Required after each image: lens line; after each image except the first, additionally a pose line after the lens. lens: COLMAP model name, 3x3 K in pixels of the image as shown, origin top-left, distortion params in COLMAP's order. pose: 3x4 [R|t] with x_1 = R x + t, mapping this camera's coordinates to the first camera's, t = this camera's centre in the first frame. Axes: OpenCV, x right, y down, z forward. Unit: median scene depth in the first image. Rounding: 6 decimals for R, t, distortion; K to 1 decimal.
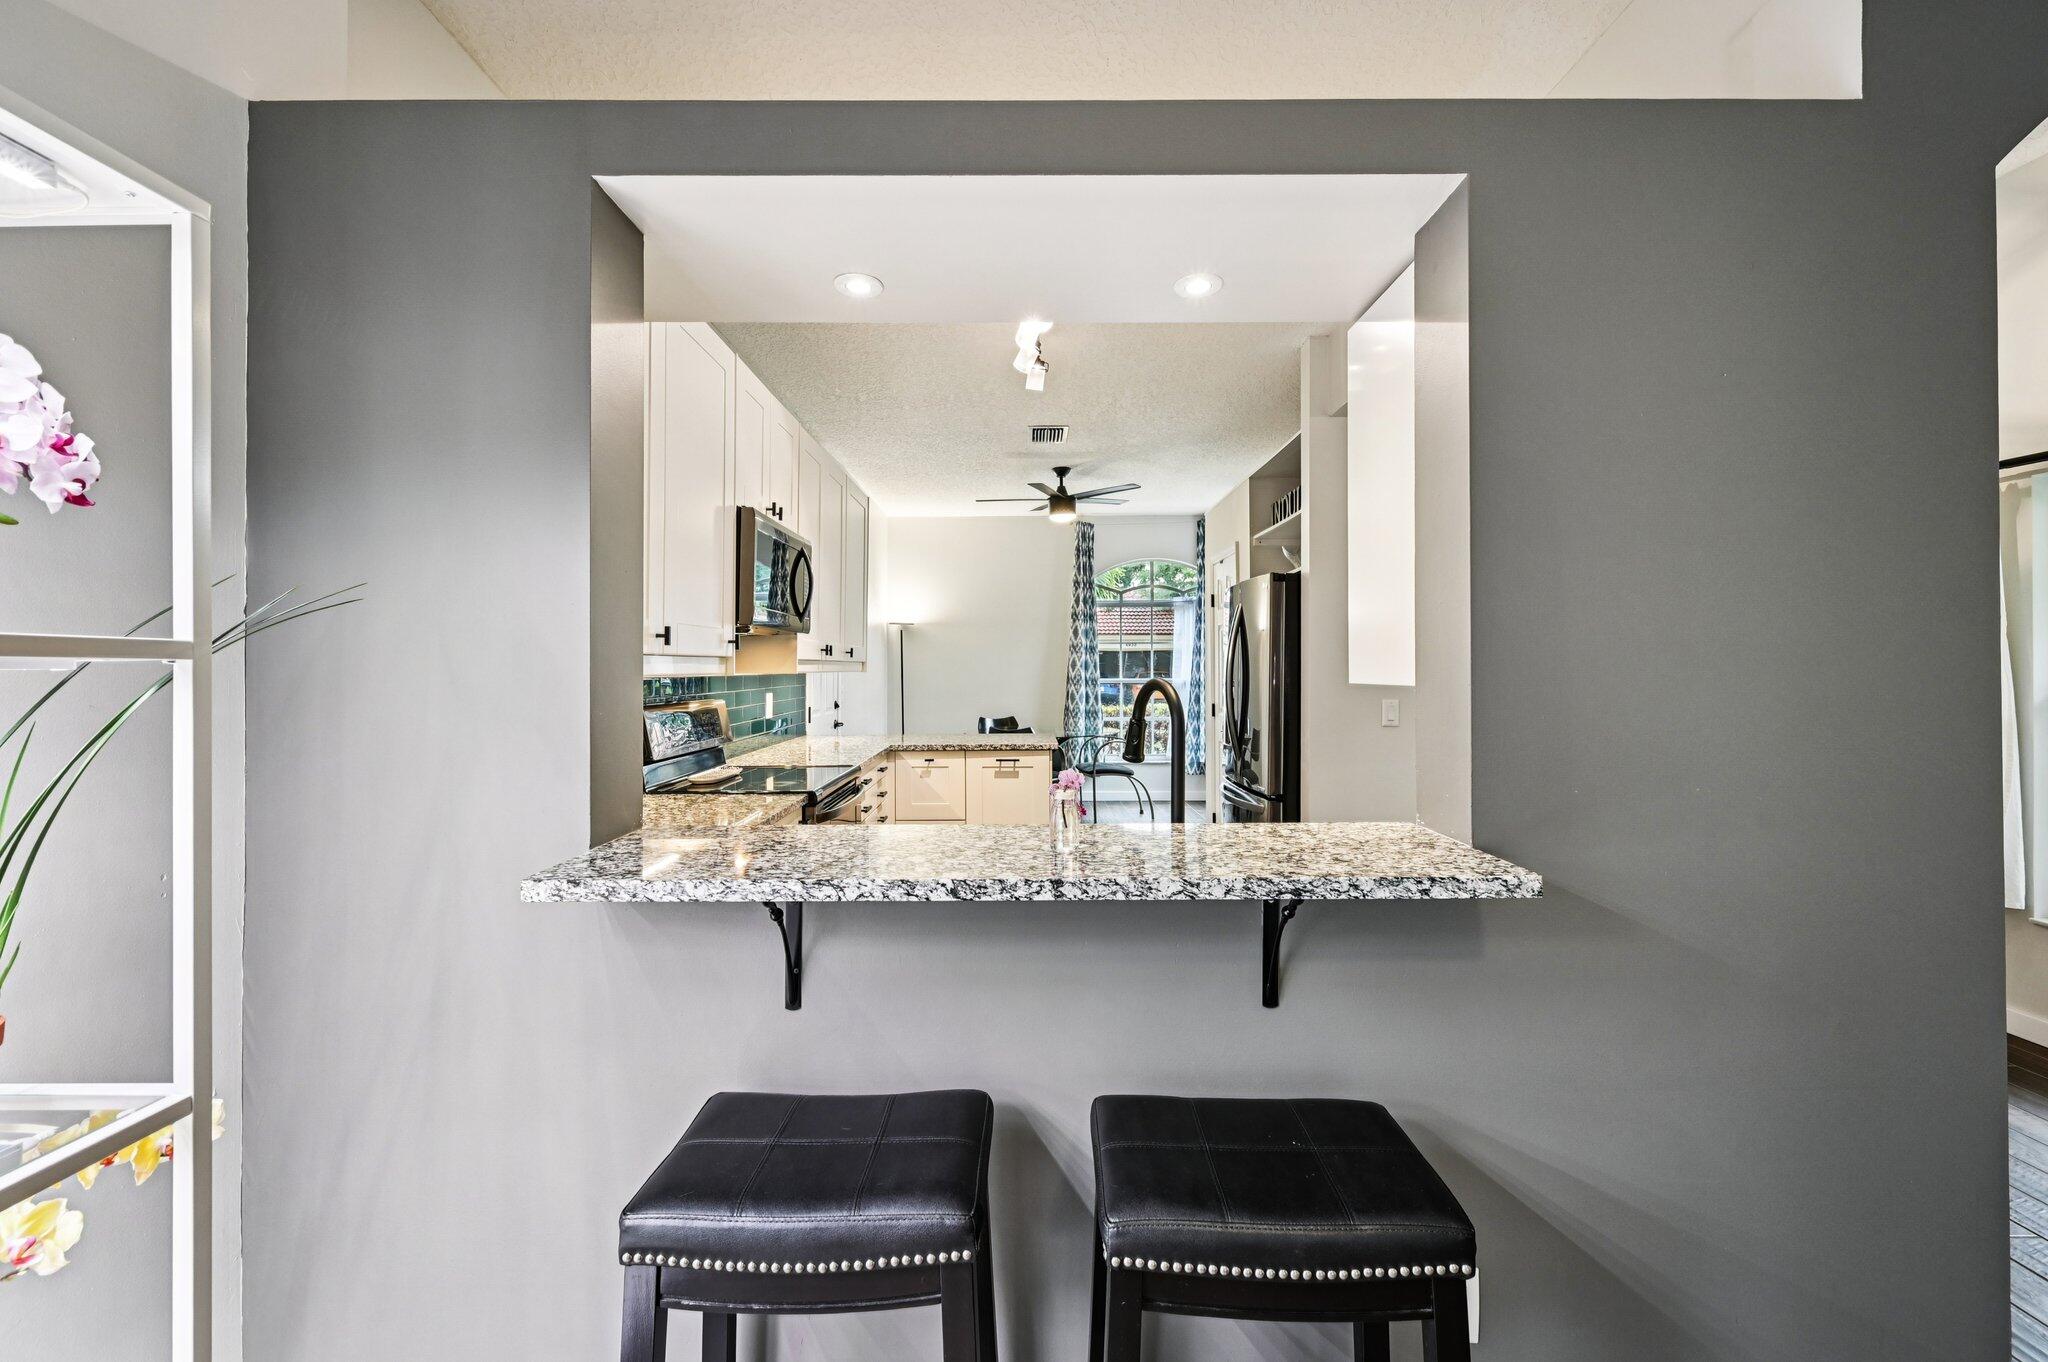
lens RADIAL K [[818.0, 0, 1021.6], [0, 818.0, 671.5], [0, 0, 1]] dist [0.001379, -0.000014]
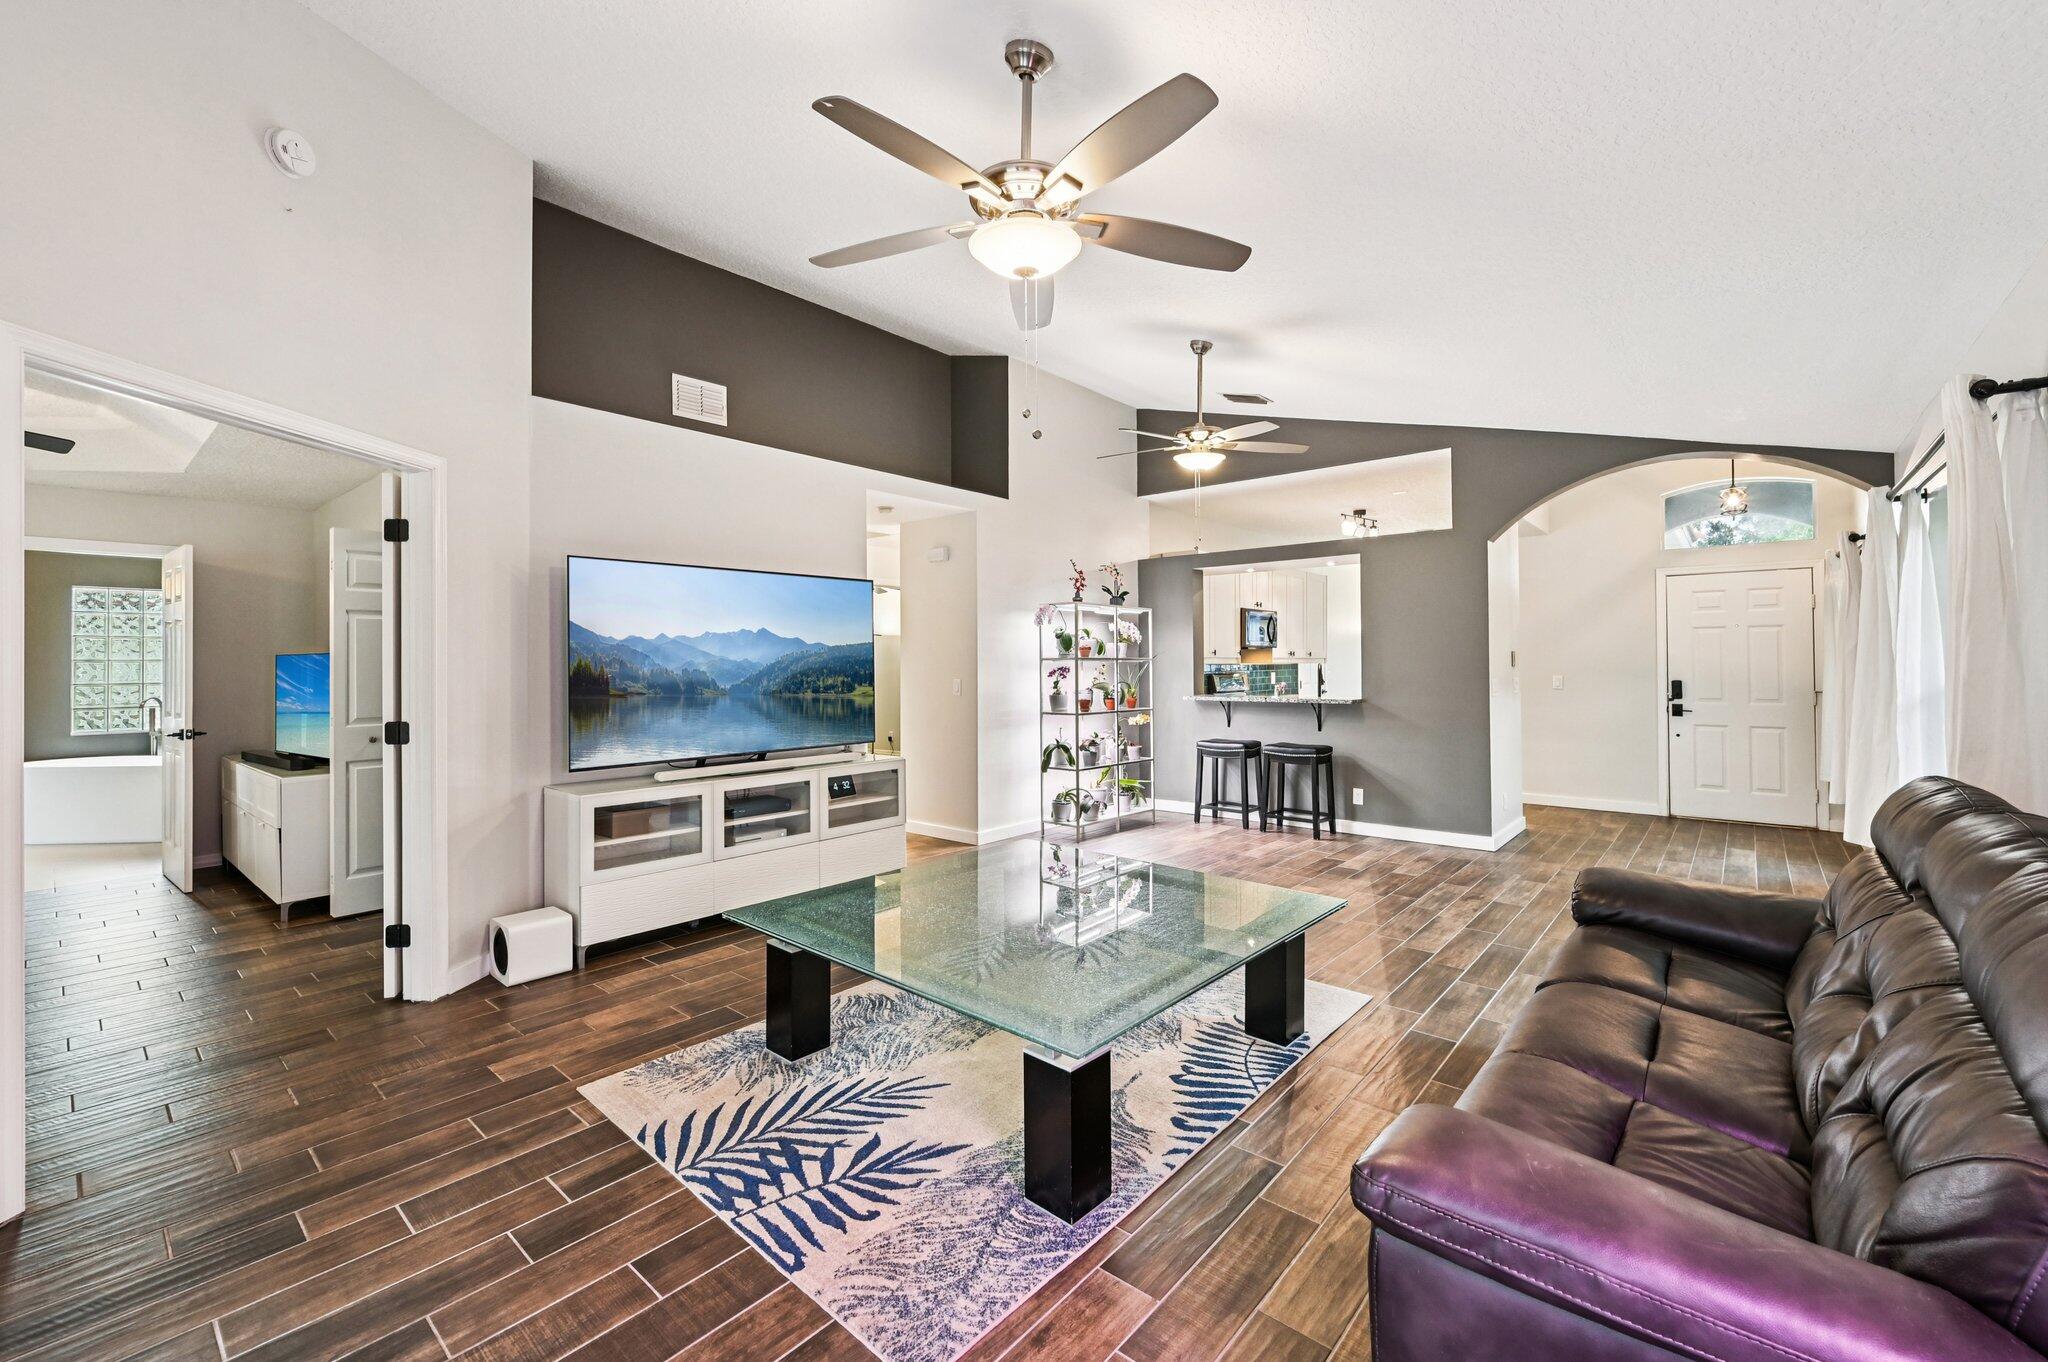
lens RADIAL K [[835.4, 0, 1021.4], [0, 835.4, 668.5], [0, 0, 1]] dist [-0.000048, 0.000045]
pose [[0.755276, 0.003219, -0.655399, 0.928456], [-0.000227, 0.999989, 0.004651, 0.006202], [0.655407, -0.003364, 0.755269, -1.645165]]
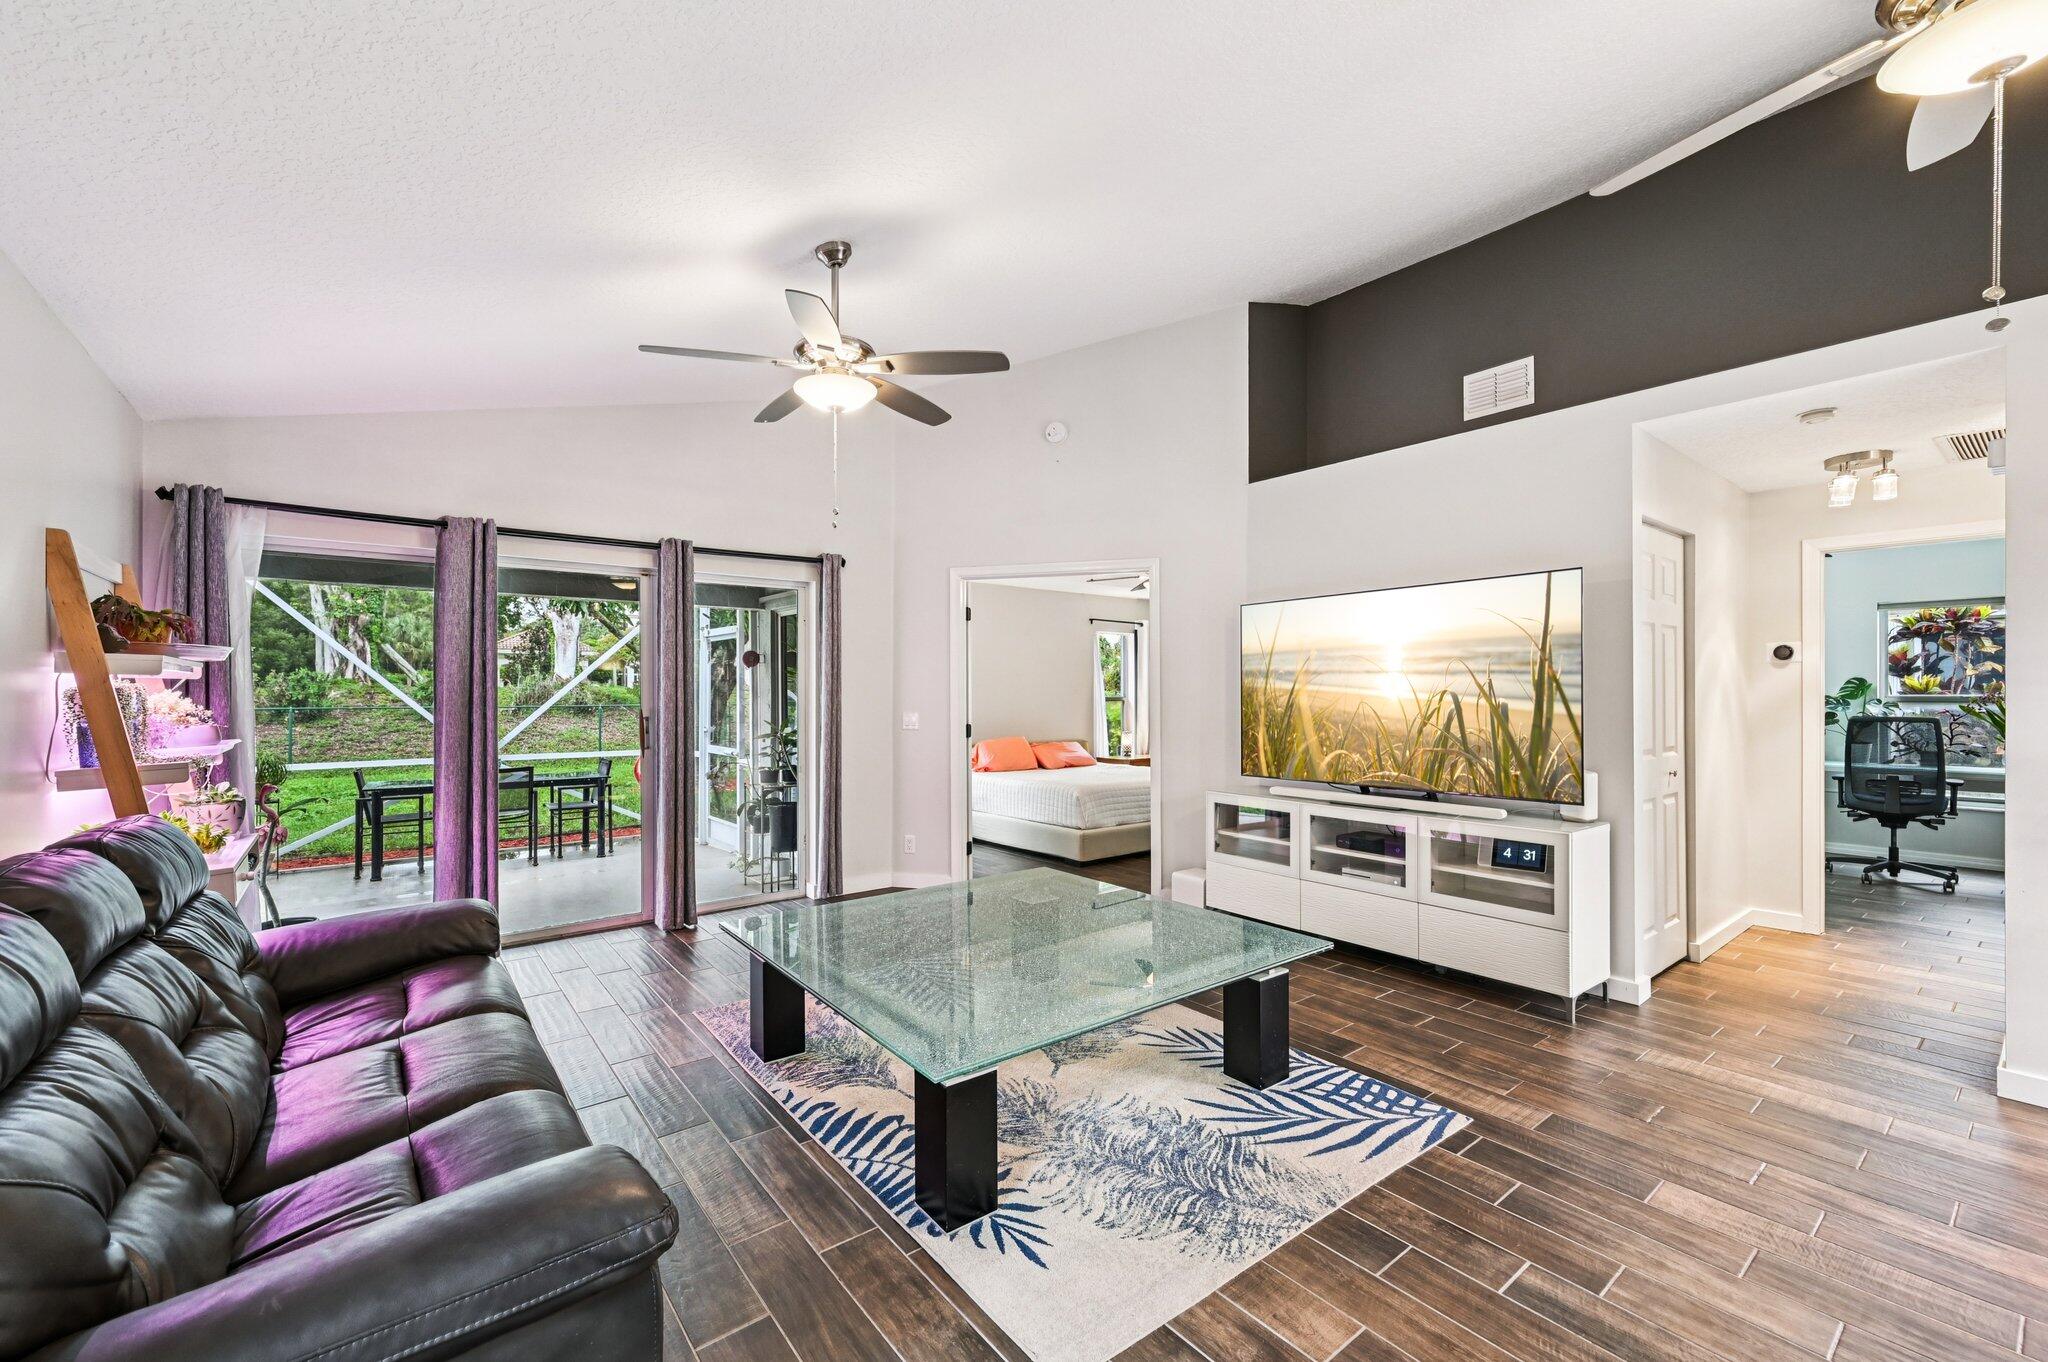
lens RADIAL K [[835.4, 0, 1021.4], [0, 835.4, 668.5], [0, 0, 1]] dist [-0.000048, 0.000045]
pose [[-0.785749, -0.012064, -0.618428, 0.912298], [0.000413, 0.999799, -0.020028, -0.001485], [0.618546, -0.015992, -0.785586, -0.206972]]
